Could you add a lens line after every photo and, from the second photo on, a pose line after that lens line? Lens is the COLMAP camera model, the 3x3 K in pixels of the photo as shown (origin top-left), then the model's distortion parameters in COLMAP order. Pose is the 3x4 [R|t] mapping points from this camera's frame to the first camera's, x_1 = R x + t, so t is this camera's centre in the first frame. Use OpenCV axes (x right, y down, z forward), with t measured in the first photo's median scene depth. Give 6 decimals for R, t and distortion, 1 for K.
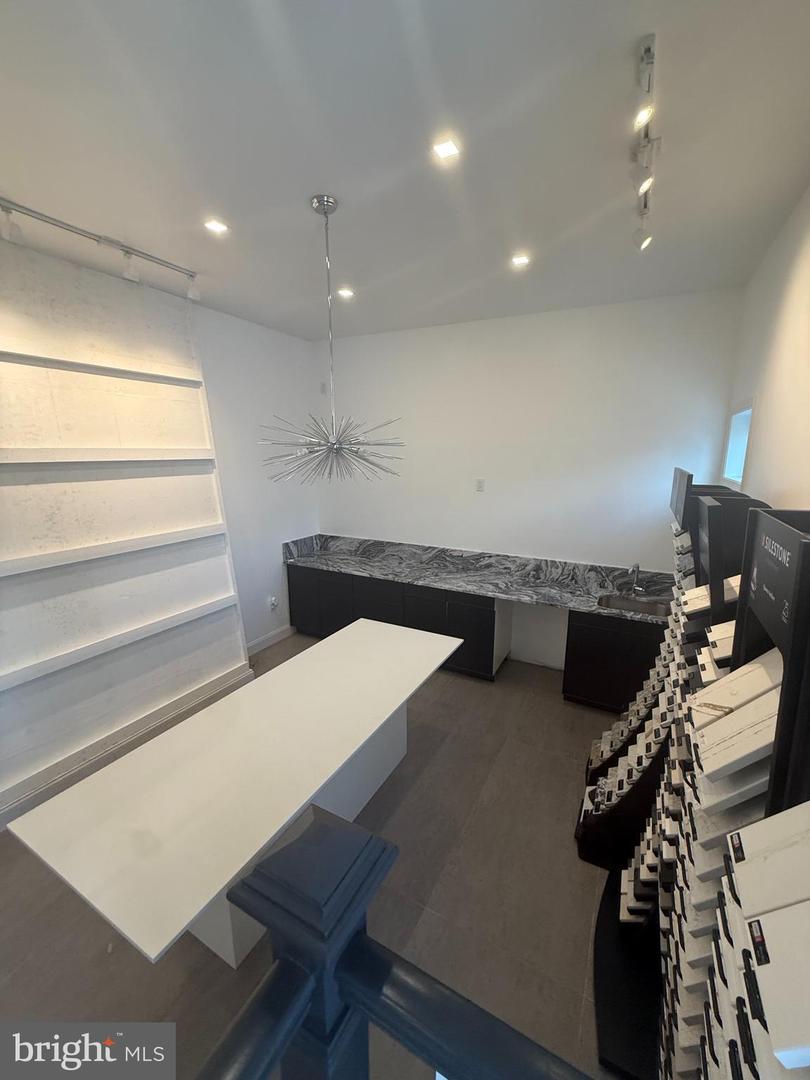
lens RADIAL K [[431.6, 0, 404.3], [0, 431.6, 539.8], [0, 0, 1]] dist [0.009682, -0.000880]
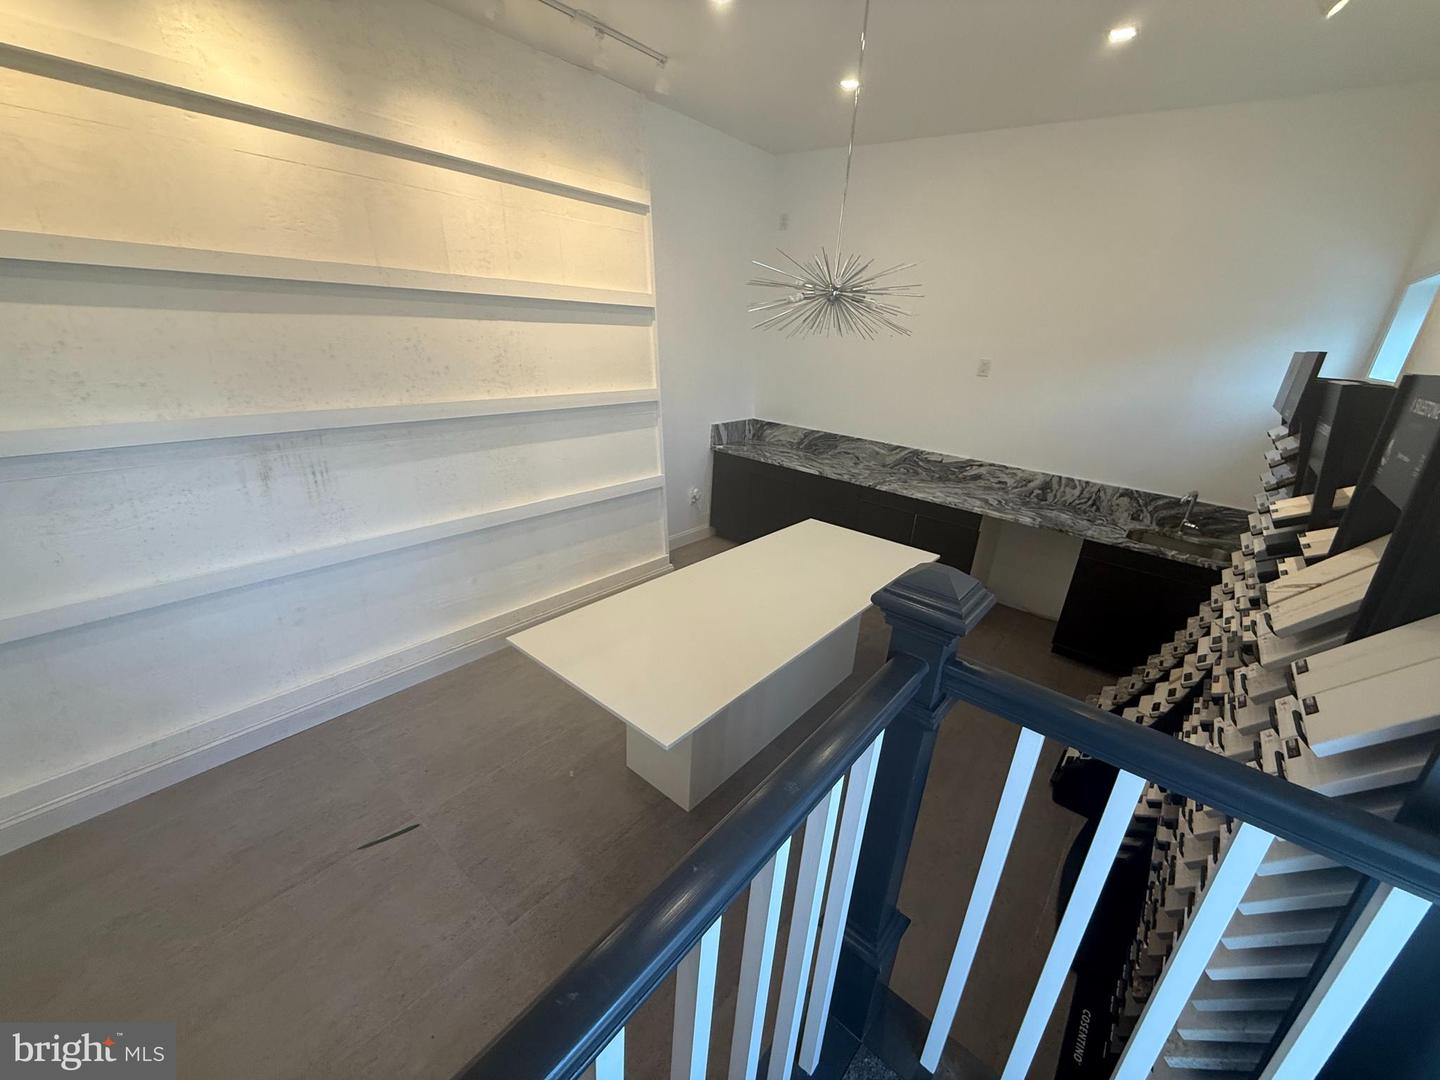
lens RADIAL K [[575.4, 0, 722.0], [0, 575.4, 538.2], [0, 0, 1]] dist [0.009682, -0.000880]
pose [[0.979005, 0.127695, -0.158879, -0.092799], [-0.101603, 0.981427, 0.162721, 0.058999], [0.176707, -0.143162, 0.973796, -0.124477]]
